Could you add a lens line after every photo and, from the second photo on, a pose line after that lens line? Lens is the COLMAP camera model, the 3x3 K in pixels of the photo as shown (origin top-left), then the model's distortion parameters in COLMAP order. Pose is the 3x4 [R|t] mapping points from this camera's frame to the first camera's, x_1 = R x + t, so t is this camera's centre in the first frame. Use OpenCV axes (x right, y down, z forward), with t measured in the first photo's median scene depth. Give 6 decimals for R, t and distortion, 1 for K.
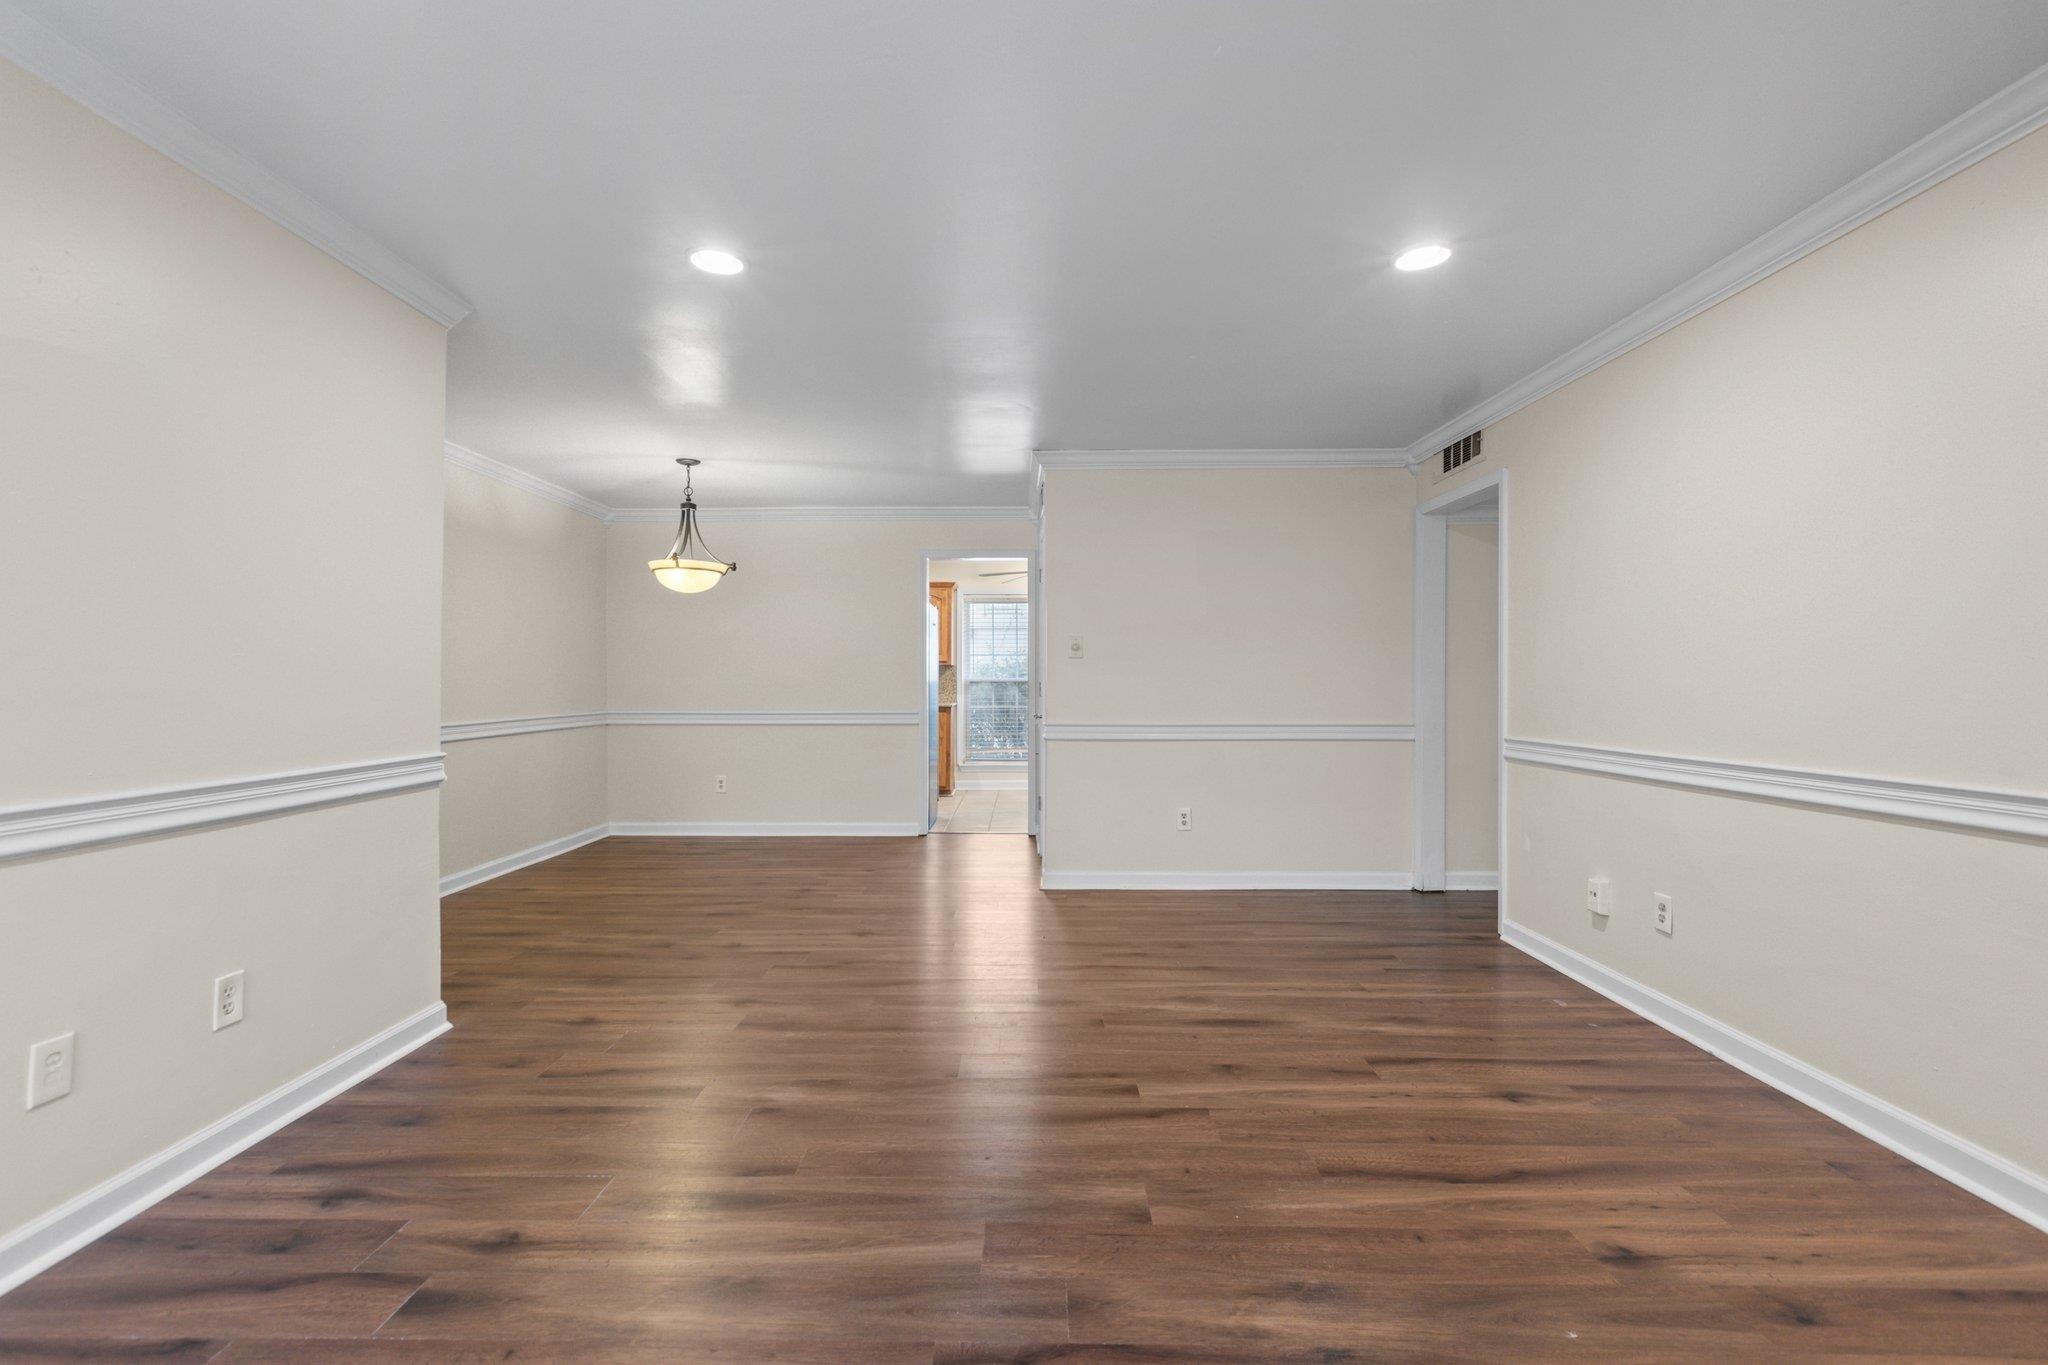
lens RADIAL K [[926.3, 0, 1024.0], [0, 926.3, 682.5], [0, 0, 1]] dist [0.003242, 0.000165]
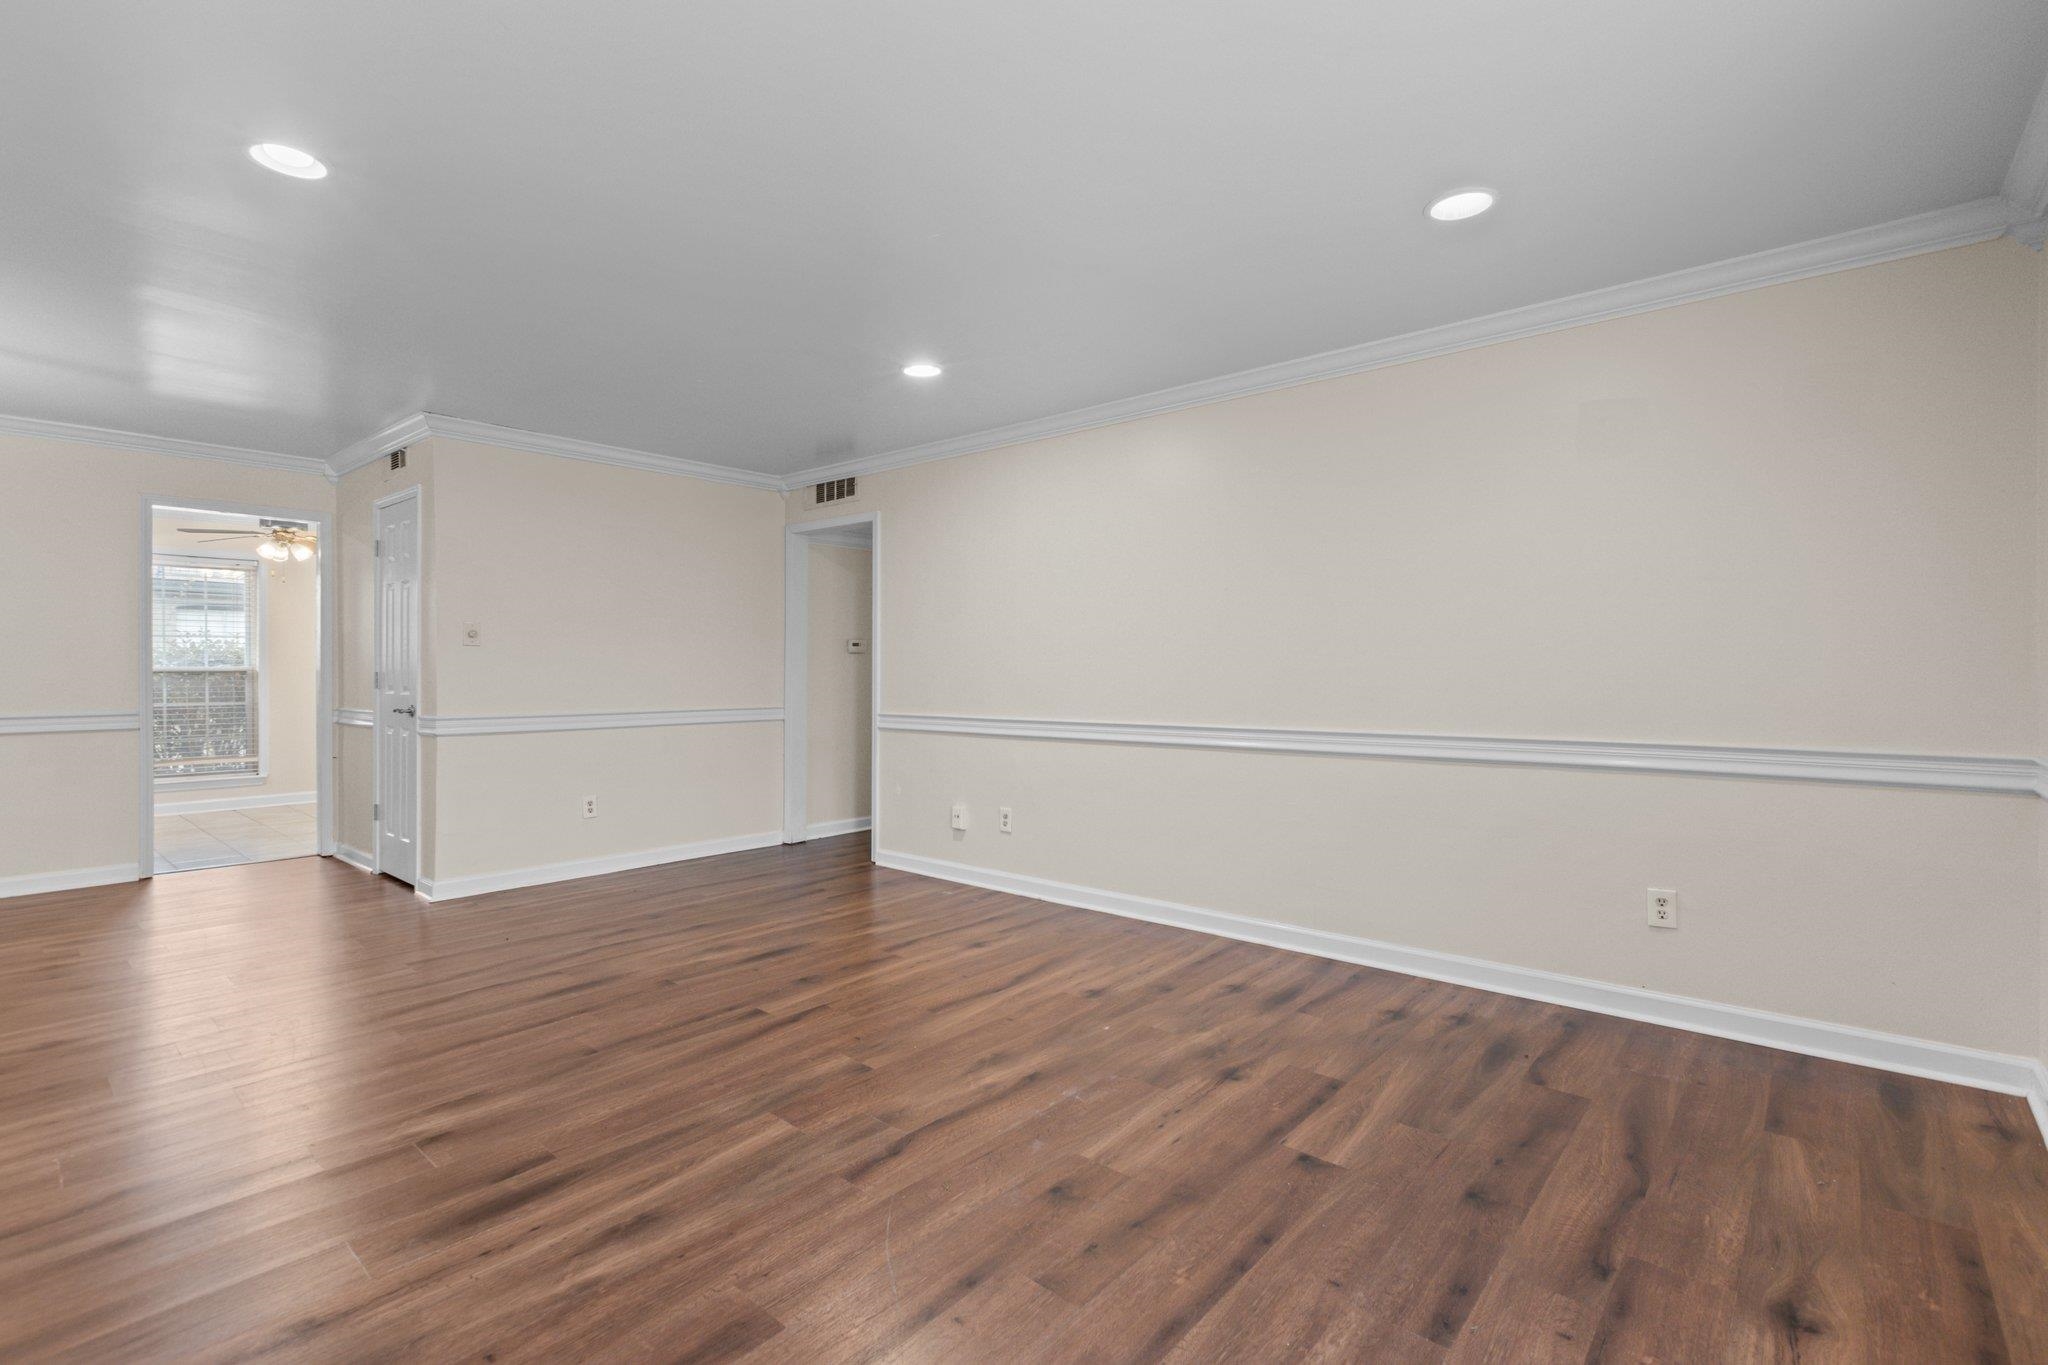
lens RADIAL K [[926.3, 0, 1024.0], [0, 926.3, 682.5], [0, 0, 1]] dist [0.003242, 0.000165]
pose [[0.650849, -0.010670, 0.759132, -0.489247], [0.000886, 0.999911, 0.013294, -0.002776], [-0.759206, -0.007980, 0.650801, -0.034565]]
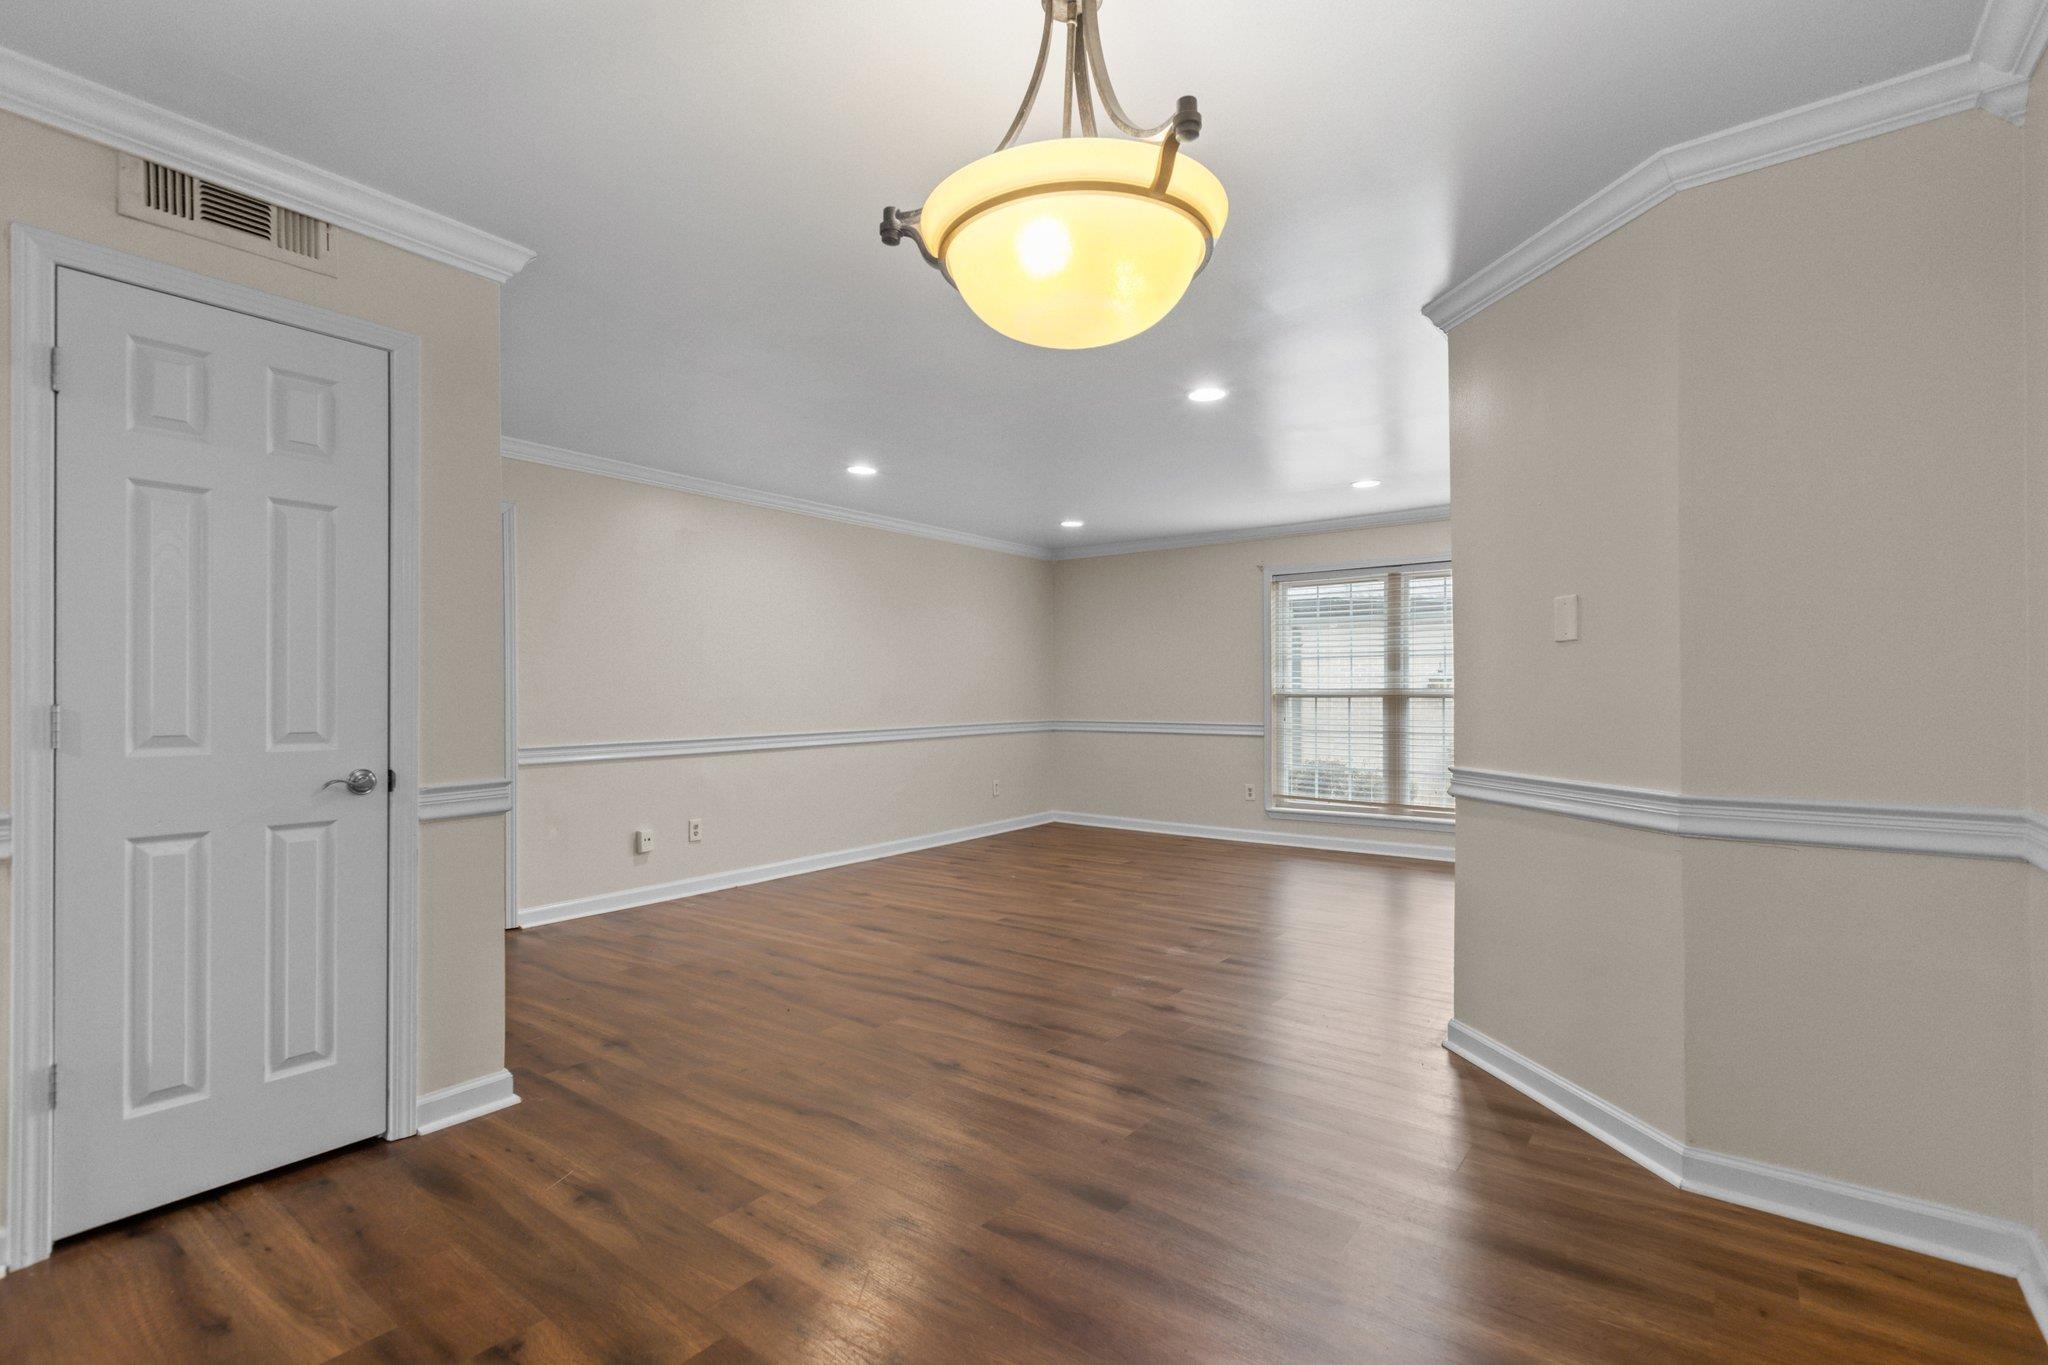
lens RADIAL K [[932.2, 0, 982.3], [0, 932.2, 689.2], [0, 0, 1]] dist [0.000554, -0.000028]
pose [[-0.775353, 0.007390, 0.631485, -0.875760], [0.004110, 0.999969, -0.006655, -0.003437], [-0.631515, -0.002565, -0.775359, 2.113043]]
